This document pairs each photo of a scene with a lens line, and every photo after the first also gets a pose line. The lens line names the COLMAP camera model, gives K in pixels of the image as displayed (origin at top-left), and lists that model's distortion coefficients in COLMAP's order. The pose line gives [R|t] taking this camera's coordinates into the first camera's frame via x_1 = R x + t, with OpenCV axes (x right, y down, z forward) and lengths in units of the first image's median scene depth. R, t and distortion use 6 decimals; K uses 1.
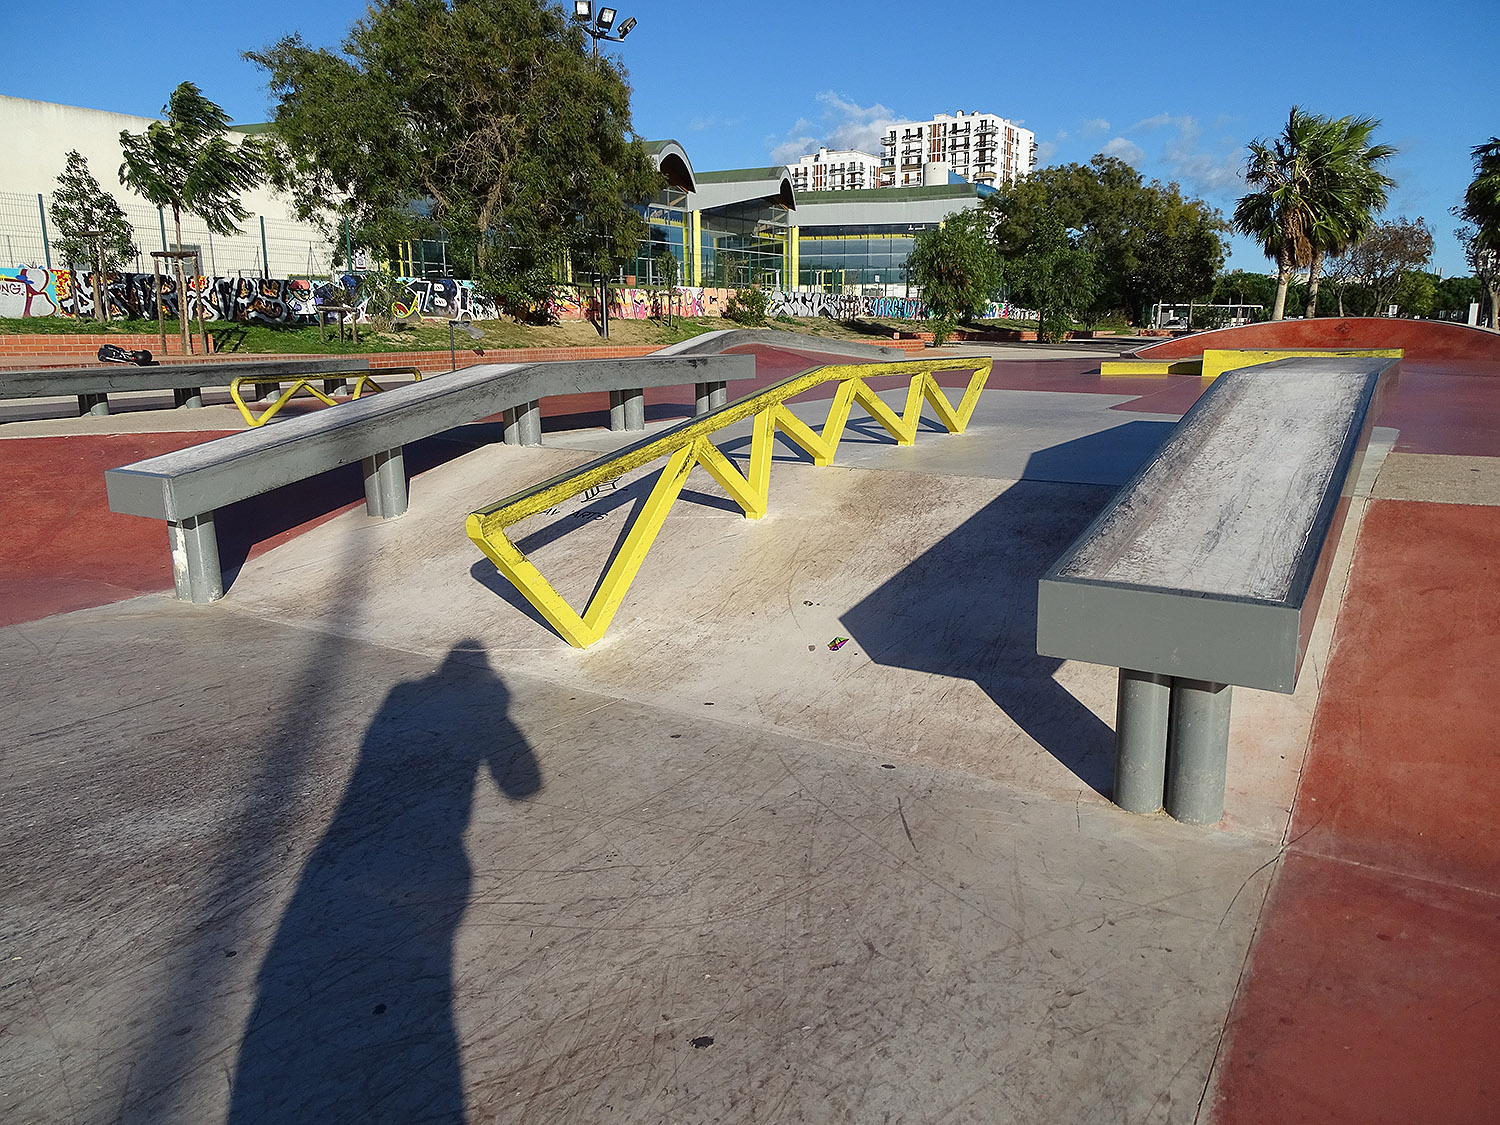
lens RADIAL K [[1068.8, 0, 756.9], [0, 1068.8, 562.9], [0, 0, 1]] dist [-0.003704, 0.006846]
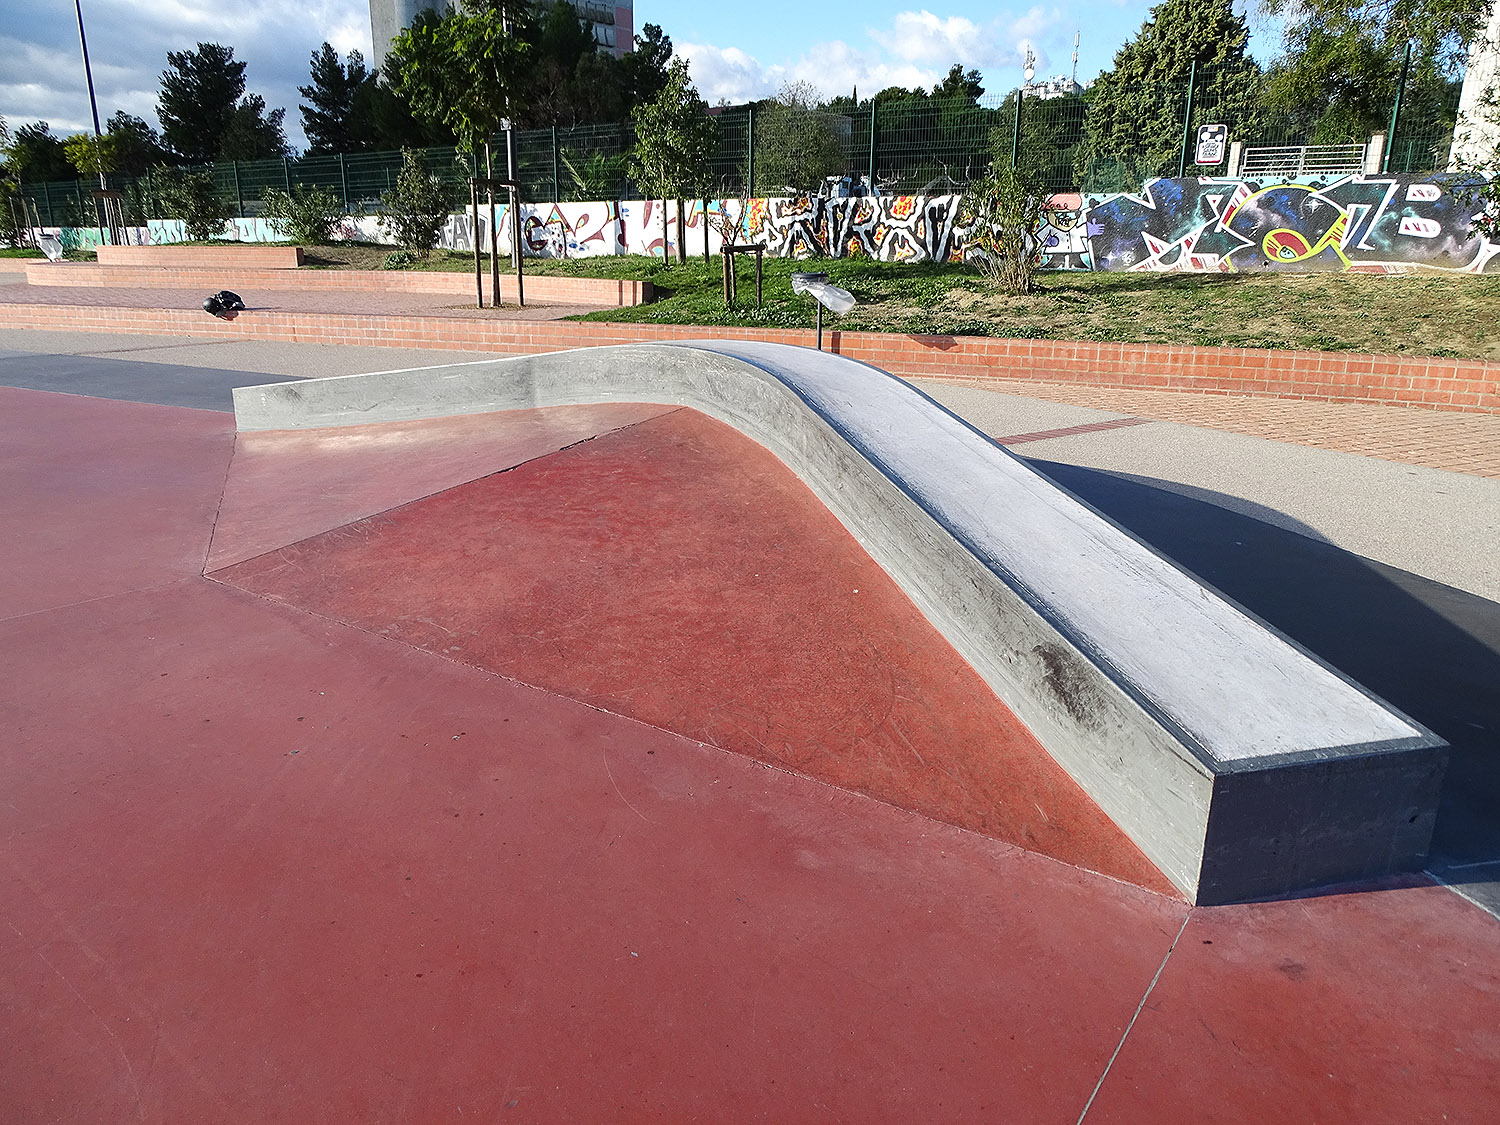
lens RADIAL K [[1068.8, 0, 746.1], [0, 1068.8, 567.2], [0, 0, 1]] dist [-0.003704, 0.006846]
pose [[-0.105680, 0.289645, -0.951282, 0.111166], [-0.226047, 0.924597, 0.306632, -0.114441], [0.968367, 0.247439, -0.032238, 0.477451]]
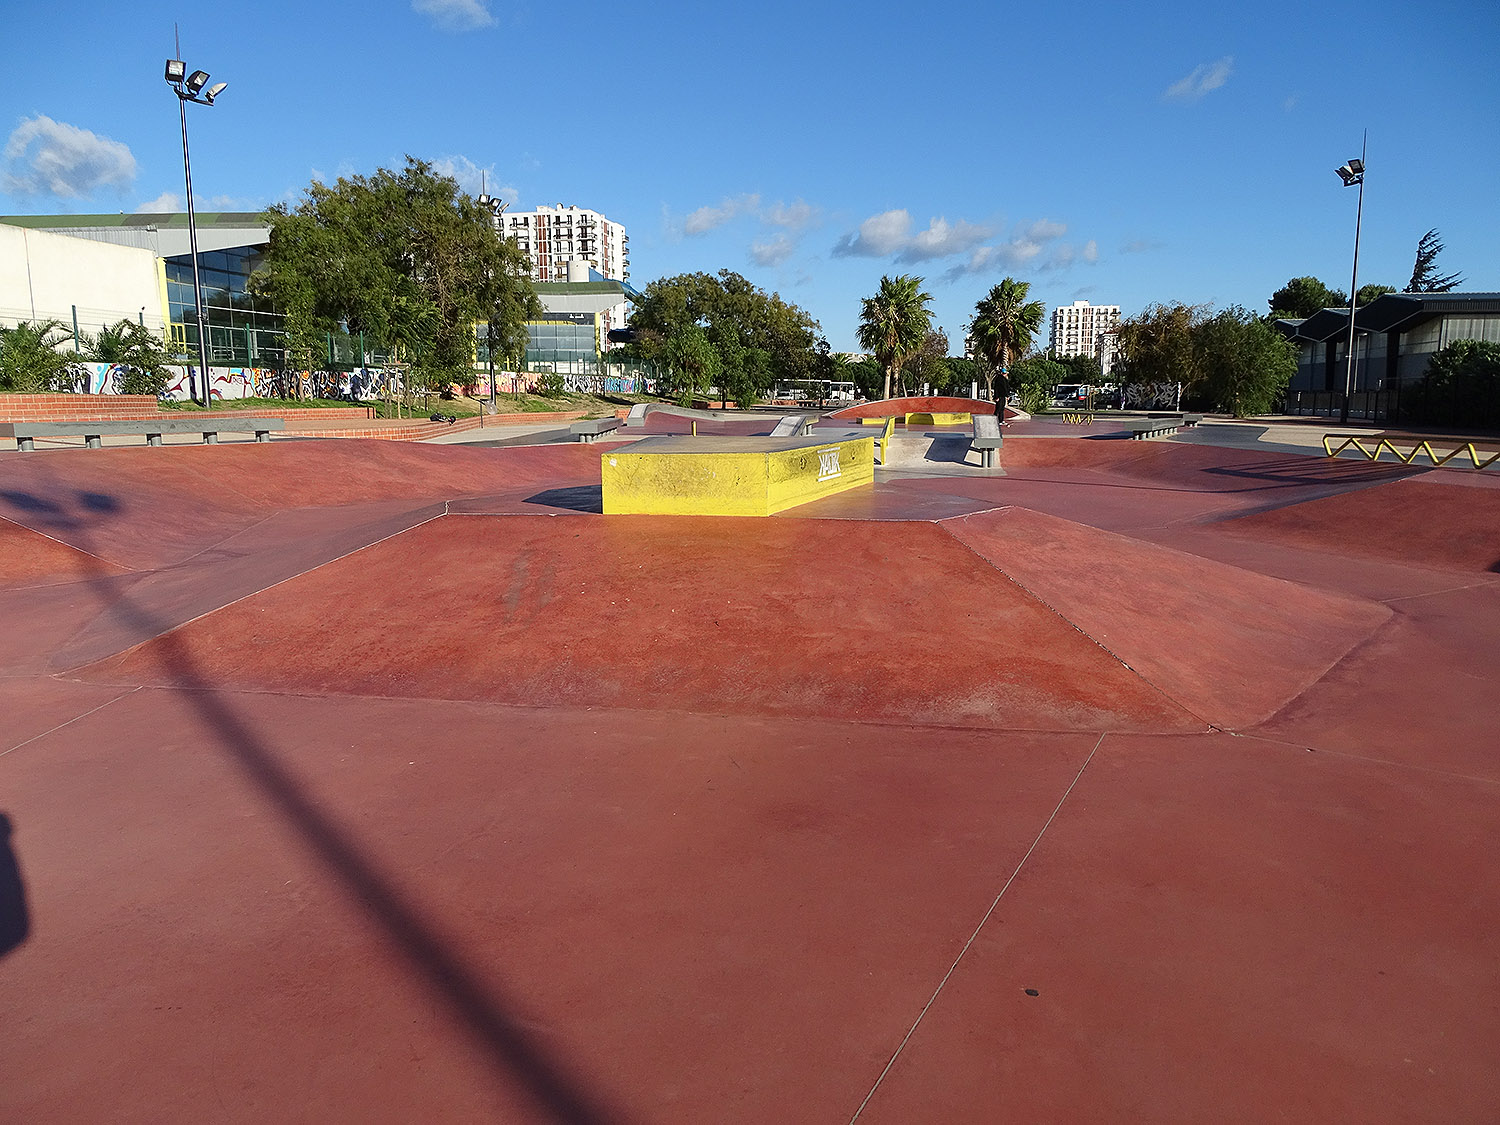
lens RADIAL K [[1068.8, 0, 758.7], [0, 1068.8, 570.7], [0, 0, 1]] dist [-0.003704, 0.006846]
pose [[0.923582, -0.061003, 0.378516, -0.252917], [0.081214, 0.995986, -0.037645, 0.068113], [-0.374700, 0.065509, 0.924829, -0.337757]]
